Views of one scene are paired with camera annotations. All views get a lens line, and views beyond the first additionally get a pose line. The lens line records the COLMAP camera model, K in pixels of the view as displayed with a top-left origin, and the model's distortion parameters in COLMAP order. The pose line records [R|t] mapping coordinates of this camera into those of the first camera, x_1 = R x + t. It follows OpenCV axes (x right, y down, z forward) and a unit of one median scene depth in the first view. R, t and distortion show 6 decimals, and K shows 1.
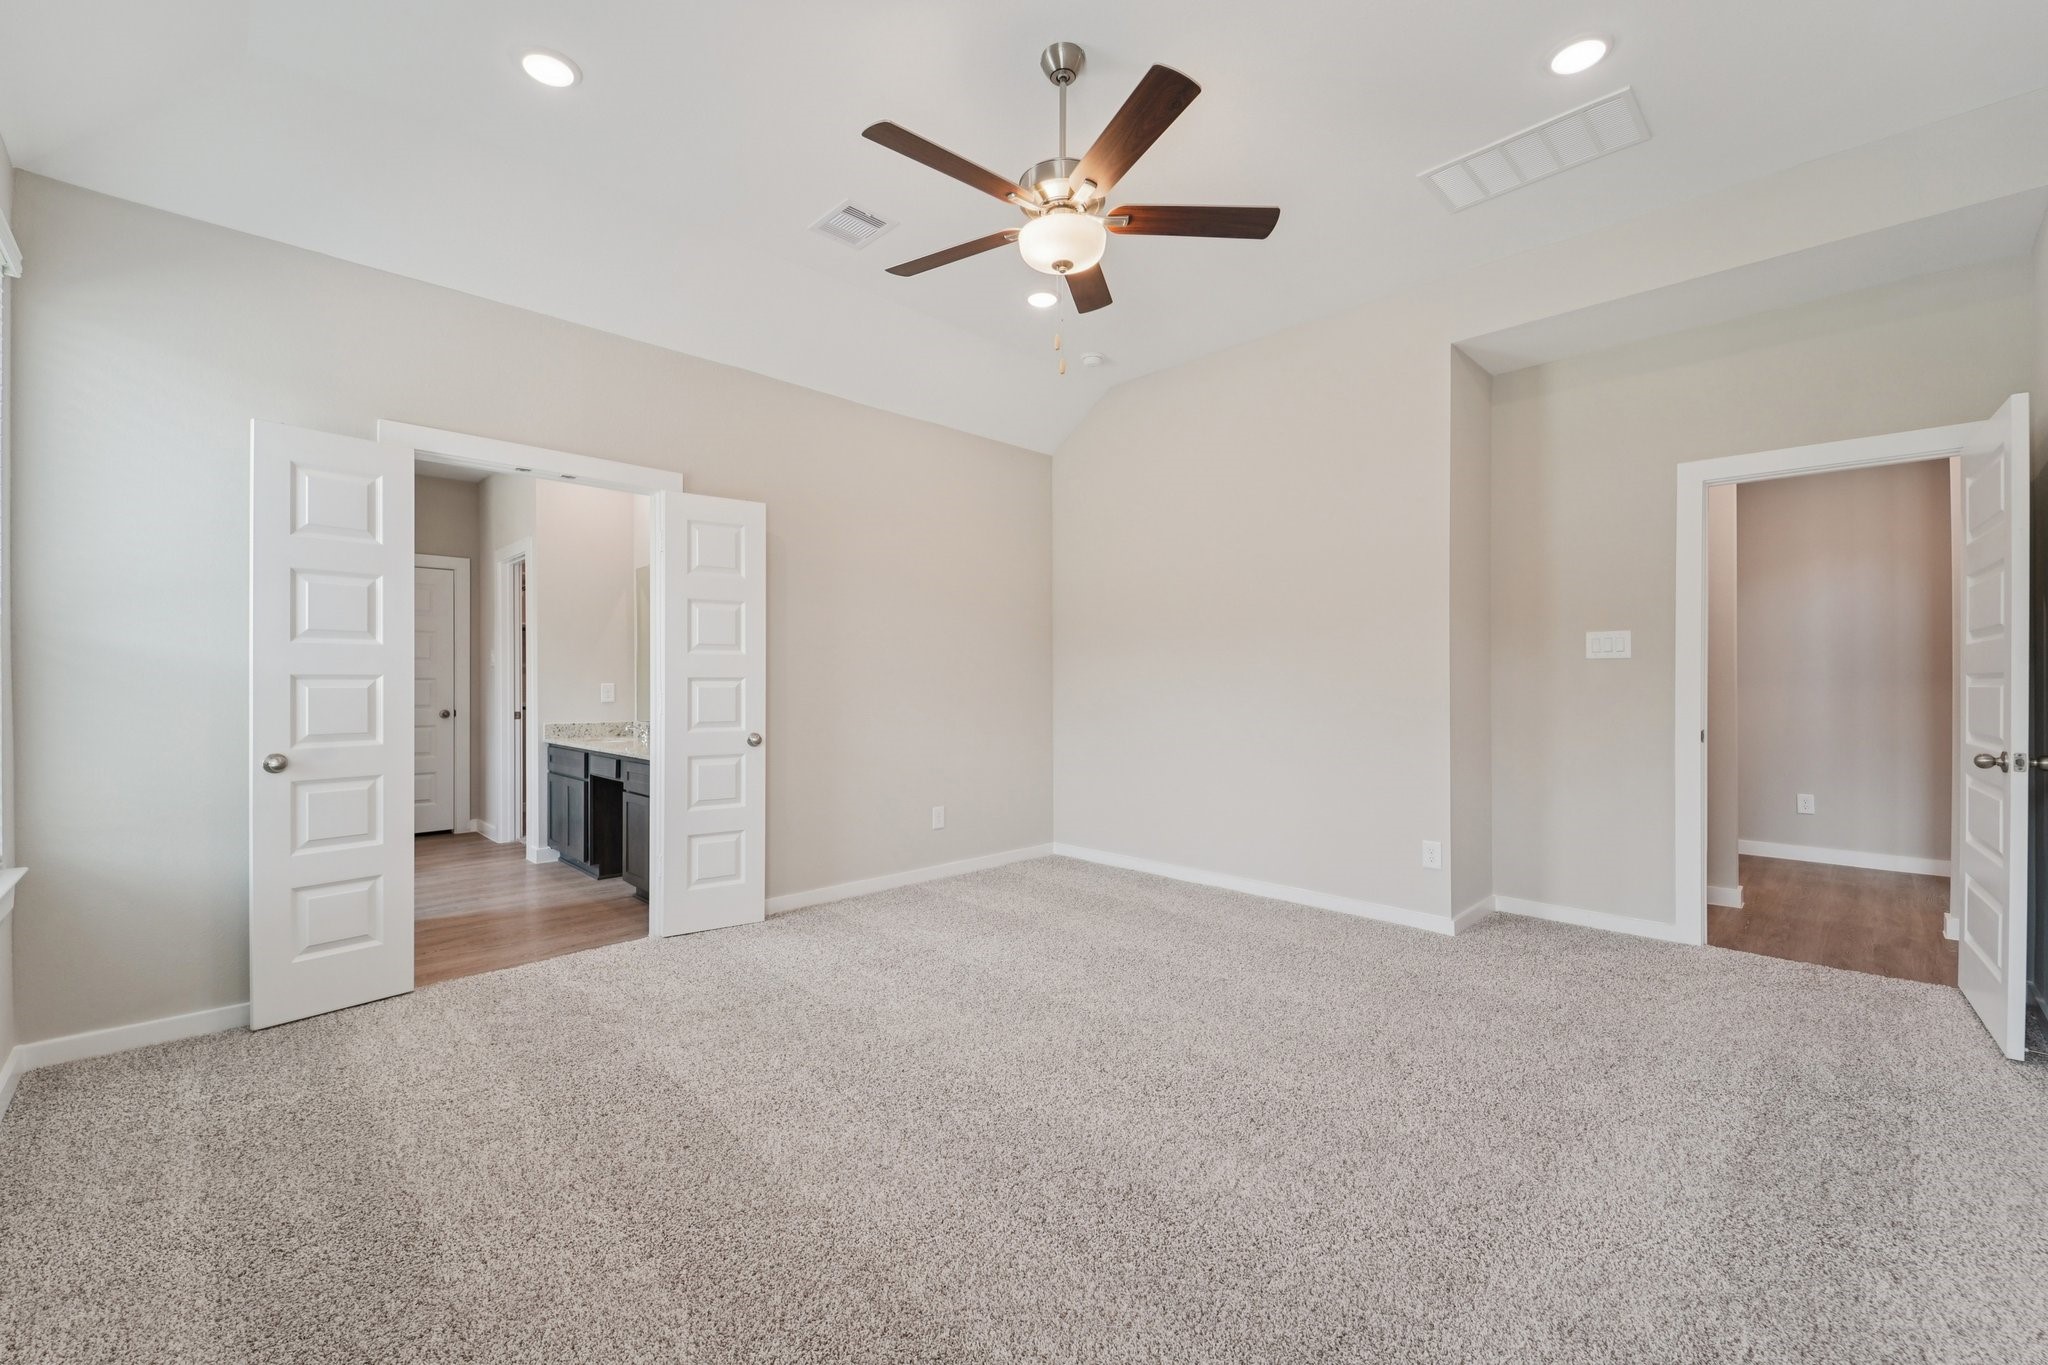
lens RADIAL K [[838.3, 0, 1033.6], [0, 838.3, 689.8], [0, 0, 1]] dist [0.003175, -0.000033]
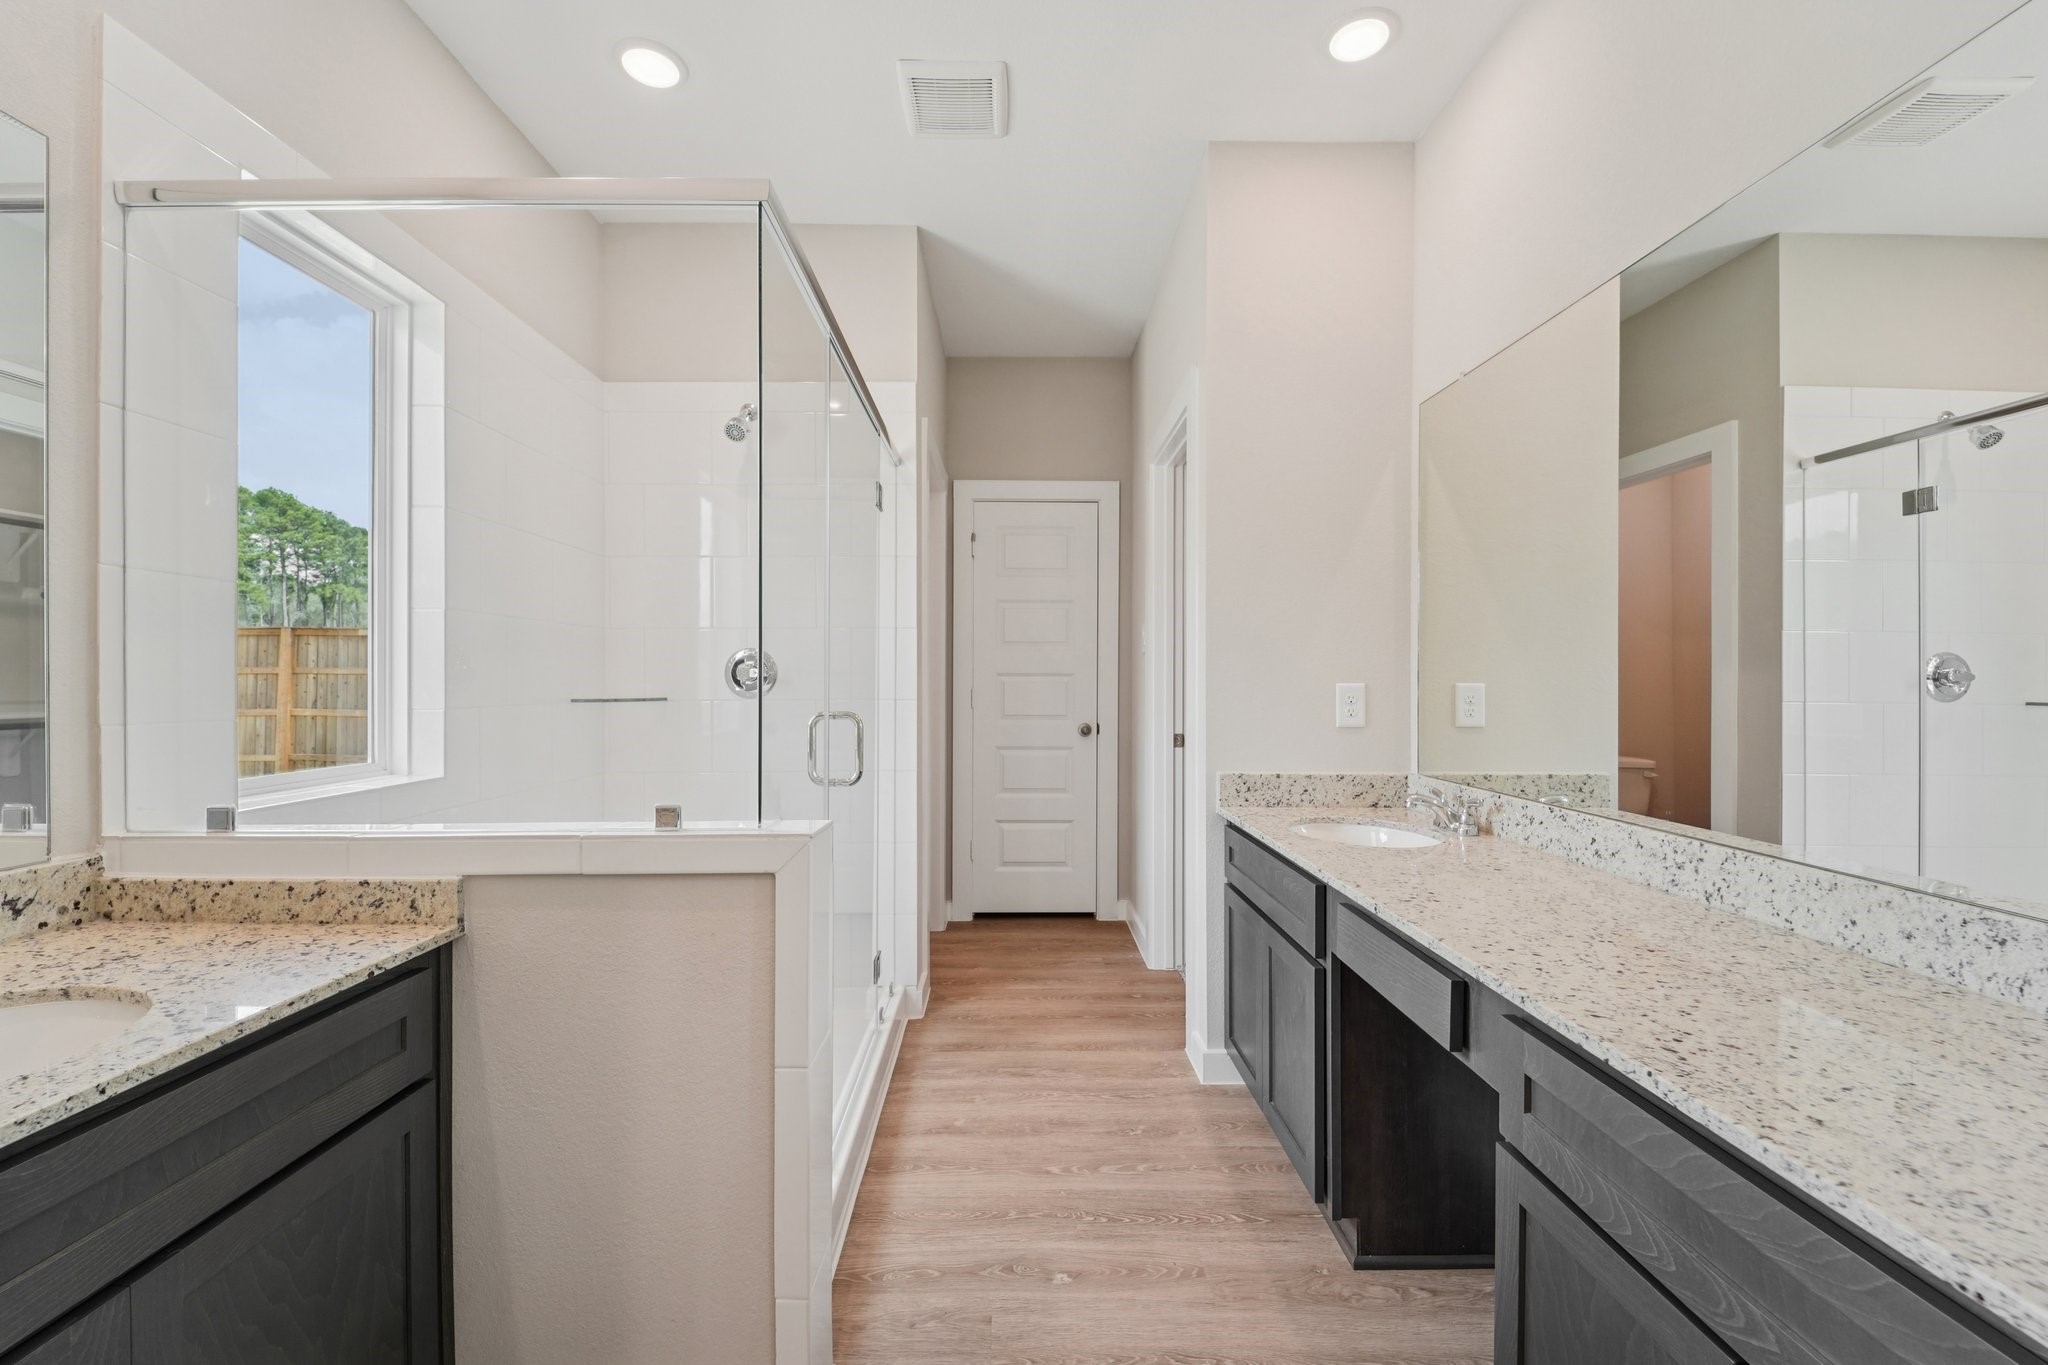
lens RADIAL K [[838.3, 0, 1025.1], [0, 838.3, 684.1], [0, 0, 1]] dist [0.003175, -0.000033]
pose [[0.718858, 0.002684, -0.695151, -0.345320], [-0.005146, 0.999986, -0.001461, -0.005434], [0.695137, 0.004628, 0.718862, 0.604276]]
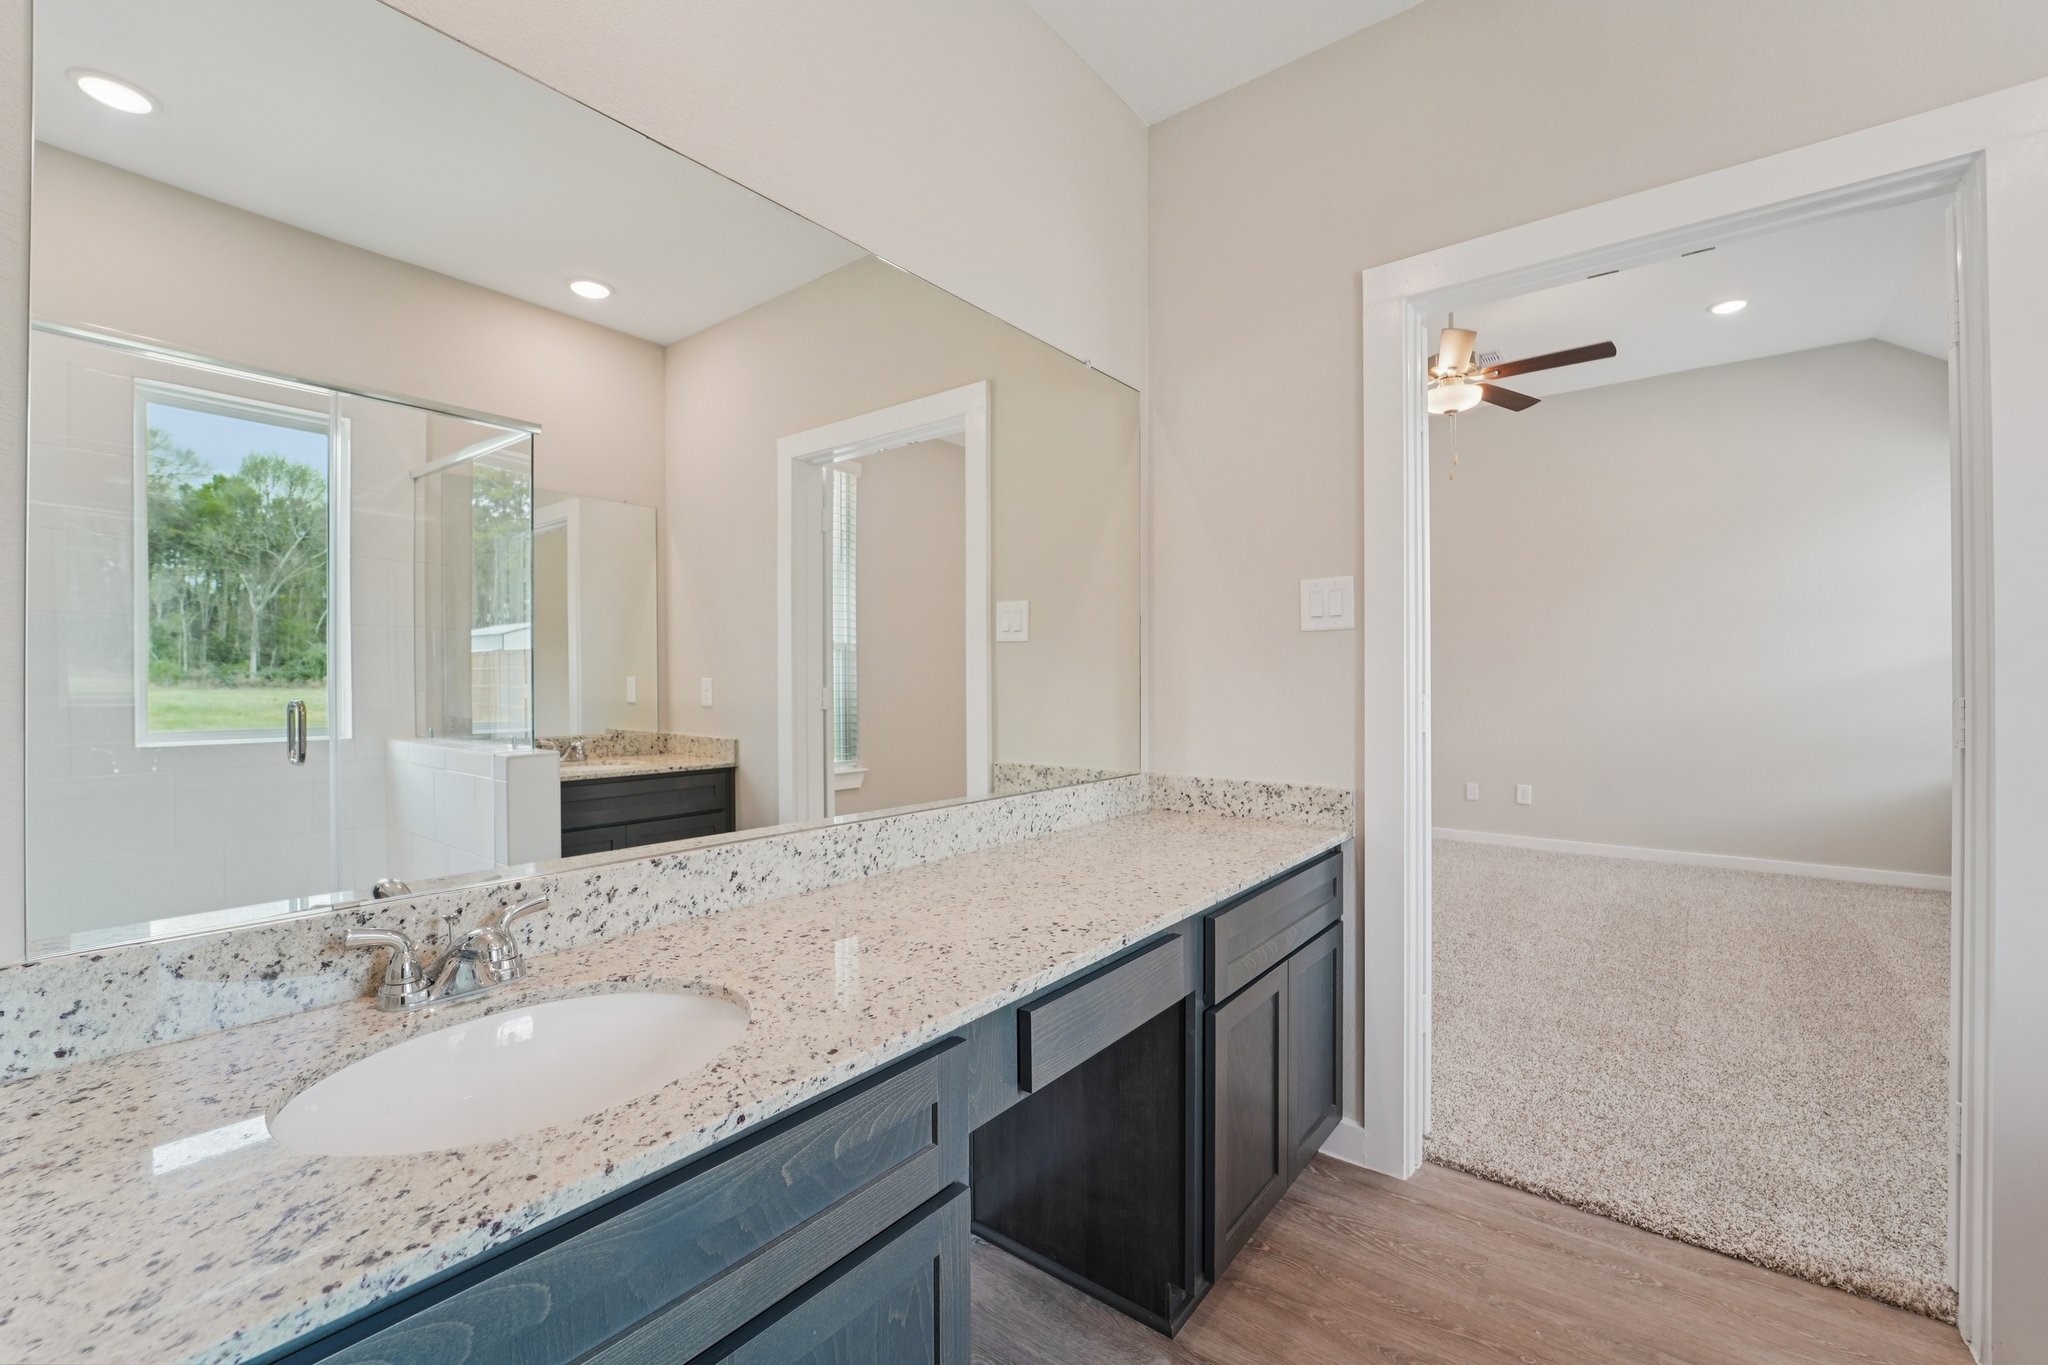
lens RADIAL K [[838.3, 0, 1024.0], [0, 838.3, 682.6], [0, 0, 1]] dist [0.003175, -0.000033]
pose [[-0.128484, 0.001346, 0.991711, -0.843988], [0.009369, 0.999956, -0.000143, -0.004009], [-0.991667, 0.009273, -0.128491, 1.098860]]
